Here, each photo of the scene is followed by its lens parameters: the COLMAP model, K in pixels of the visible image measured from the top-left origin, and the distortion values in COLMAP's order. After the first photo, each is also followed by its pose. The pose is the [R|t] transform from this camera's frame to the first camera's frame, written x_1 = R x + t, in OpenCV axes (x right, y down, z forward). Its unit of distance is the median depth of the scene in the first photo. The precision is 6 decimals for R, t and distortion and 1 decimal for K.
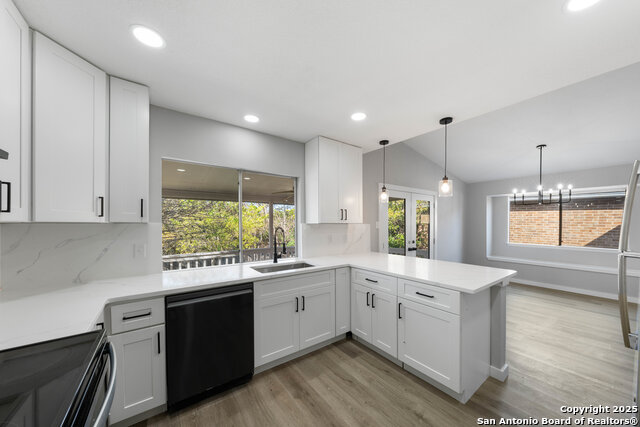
lens RADIAL K [[223.7, 0, 320.9], [0, 223.7, 224.2], [0, 0, 1]] dist [0.000211, -0.000007]
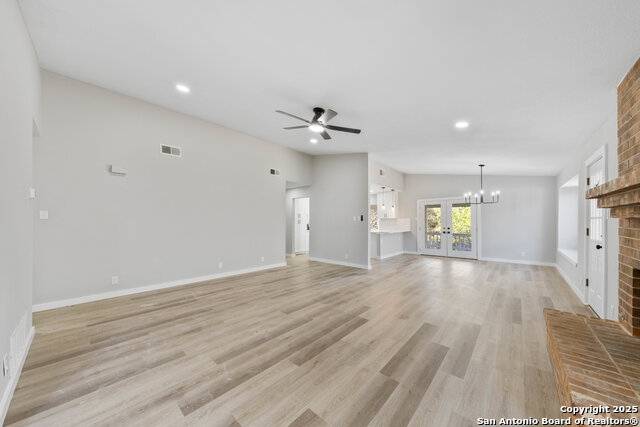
lens RADIAL K [[219.4, 0, 320.9], [0, 219.4, 217.5], [0, 0, 1]] dist [-0.000574, -0.000069]
pose [[0.204095, -0.023296, -0.978674, 3.692631], [0.000557, 0.999719, -0.023680, 0.069657], [0.978951, 0.004288, 0.204050, -0.609547]]
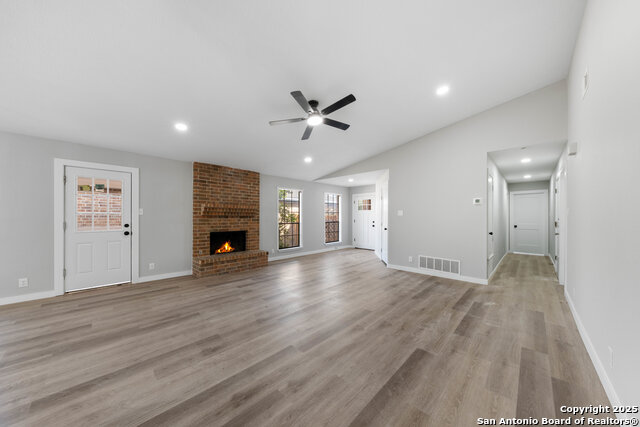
lens RADIAL K [[219.4, 0, 320.9], [0, 219.4, 217.5], [0, 0, 1]] dist [-0.000574, -0.000069]
pose [[-0.165318, -0.009763, 0.986192, 0.840211], [-0.001140, 0.999952, 0.009708, 0.054213], [-0.986240, 0.000481, -0.165321, -0.147016]]
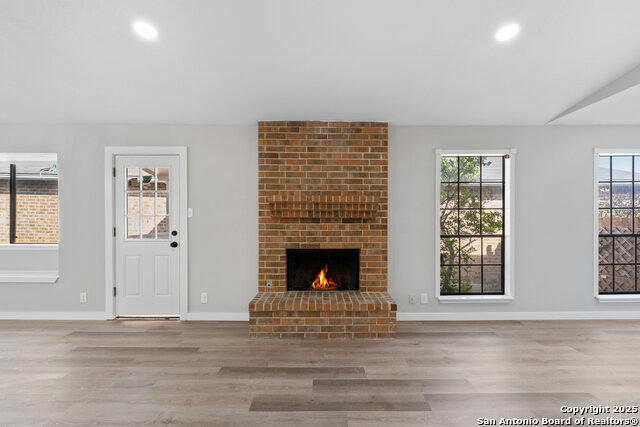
lens RADIAL K [[278.4, 0, 320.2], [0, 278.4, 222.3], [0, 0, 1]] dist [0.000390, 0.000171]
pose [[0.583811, -0.011299, 0.811811, 2.077790], [0.004337, 0.999932, 0.010798, 0.065747], [-0.811878, -0.002783, 0.583821, -0.434703]]
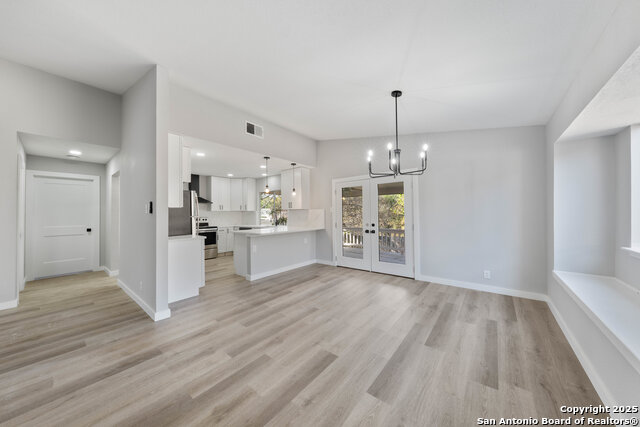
lens RADIAL K [[218.1, 0, 319.7], [0, 218.1, 209.3], [0, 0, 1]] dist [0.000253, -0.000076]
pose [[0.250091, -0.028101, -0.967814, 2.650082], [0.006830, 0.999605, -0.027259, 0.063569], [0.968198, 0.000207, 0.250184, 0.991081]]
